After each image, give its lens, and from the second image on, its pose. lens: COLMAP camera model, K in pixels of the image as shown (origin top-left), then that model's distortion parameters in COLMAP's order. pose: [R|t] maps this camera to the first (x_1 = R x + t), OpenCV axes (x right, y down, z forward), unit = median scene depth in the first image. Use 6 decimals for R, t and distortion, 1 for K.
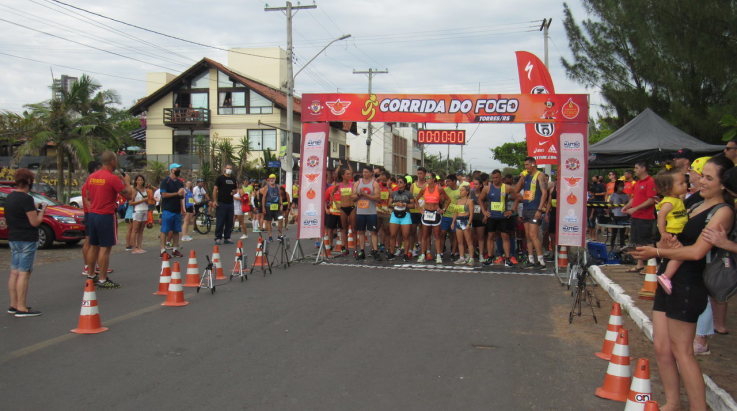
lens RADIAL K [[692.1, 0, 374.1], [0, 692.1, 203.2], [0, 0, 1]] dist [-0.000252, -0.002630]
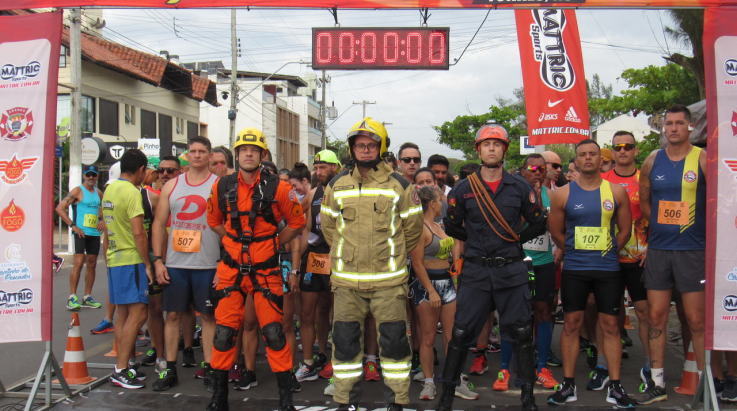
lens RADIAL K [[614.3, 0, 368.5], [0, 614.3, 205.5], [0, 0, 1]] dist [0.025924, 0.002452]
pose [[0.989378, -0.017874, 0.144263, 0.043916], [0.016954, 0.999827, 0.007602, -0.018748], [-0.144373, -0.005075, 0.989510, 0.684660]]
